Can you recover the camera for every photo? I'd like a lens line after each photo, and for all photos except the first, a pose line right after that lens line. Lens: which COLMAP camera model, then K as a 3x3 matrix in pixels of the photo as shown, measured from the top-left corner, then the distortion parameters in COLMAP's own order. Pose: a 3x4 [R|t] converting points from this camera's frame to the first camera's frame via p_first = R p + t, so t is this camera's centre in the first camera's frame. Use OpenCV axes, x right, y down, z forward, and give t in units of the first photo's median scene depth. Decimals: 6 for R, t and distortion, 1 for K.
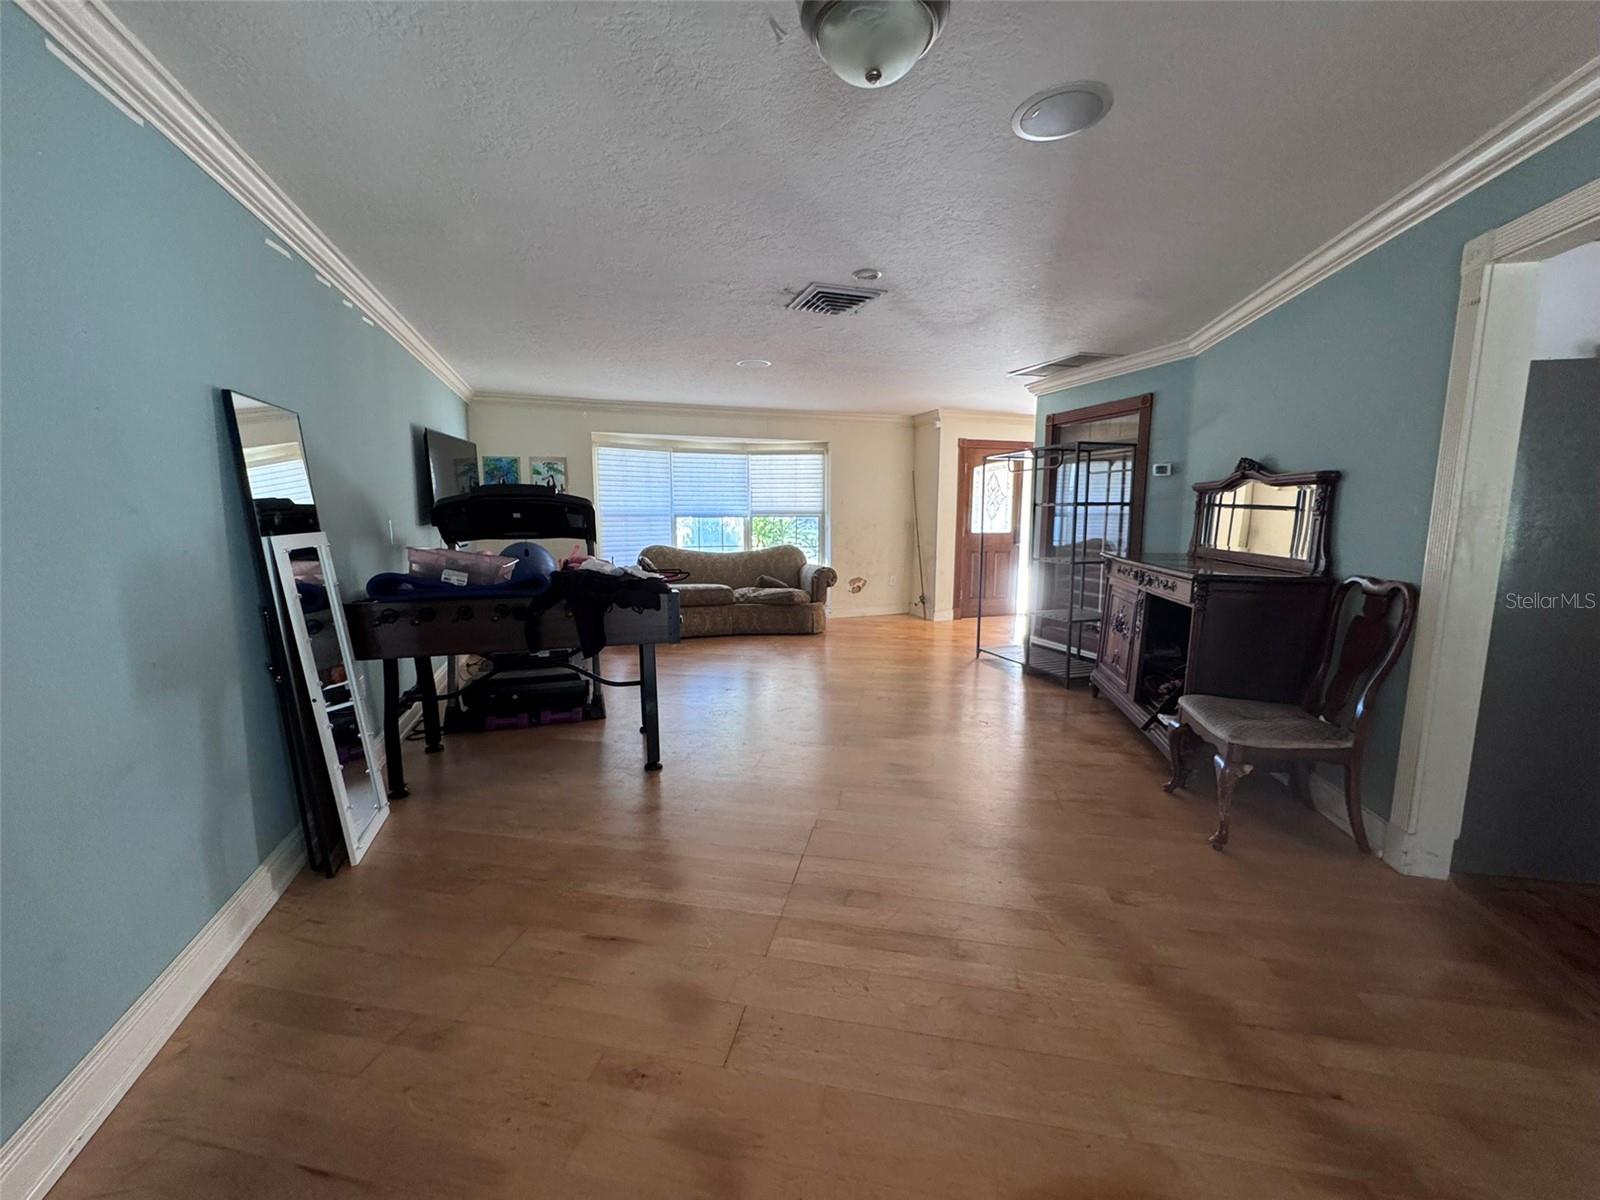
lens RADIAL K [[643.8, 0, 800.2], [0, 643.8, 598.7], [0, 0, 1]] dist [-0.002371, 0.000097]
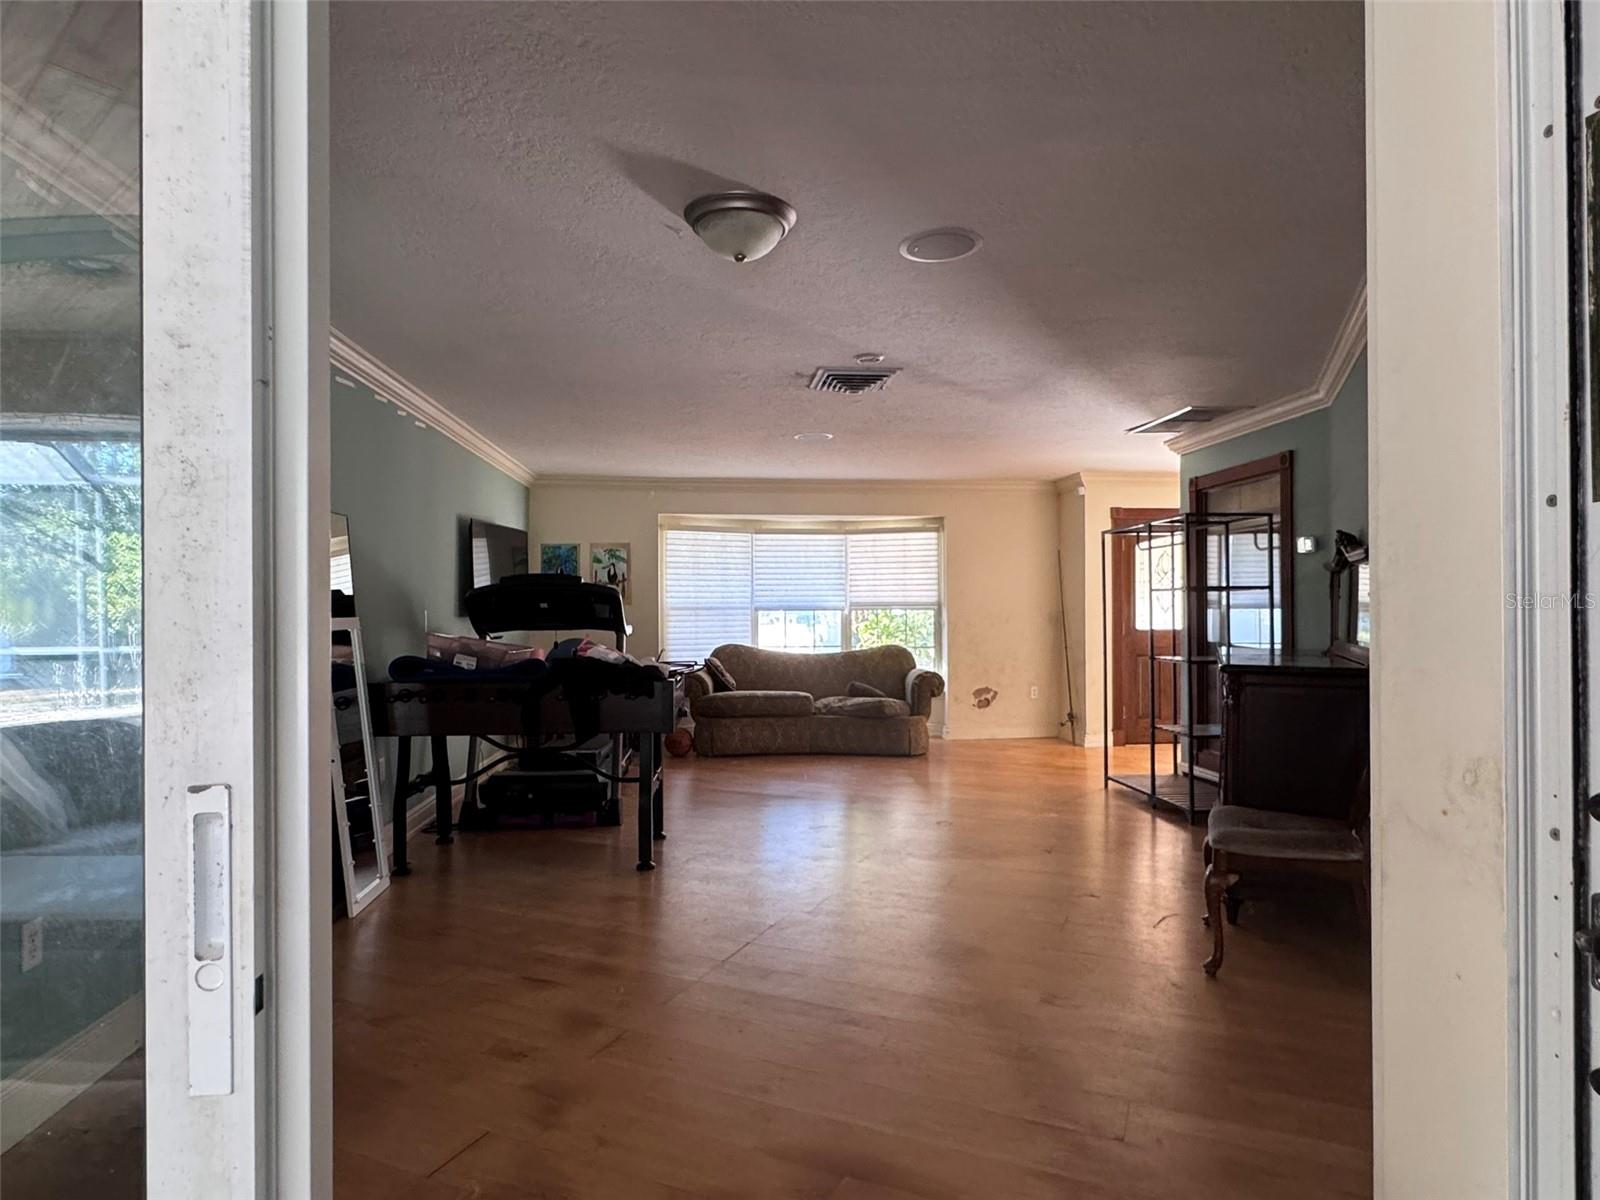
lens RADIAL K [[916.5, 0, 798.5], [0, 916.5, 602.0], [0, 0, 1]] dist [0.004859, -0.000631]
pose [[0.974407, -0.006742, -0.224691, 0.166077], [-0.024996, 0.990102, -0.138108, 0.031909], [0.223398, 0.140190, 0.964593, -0.170168]]
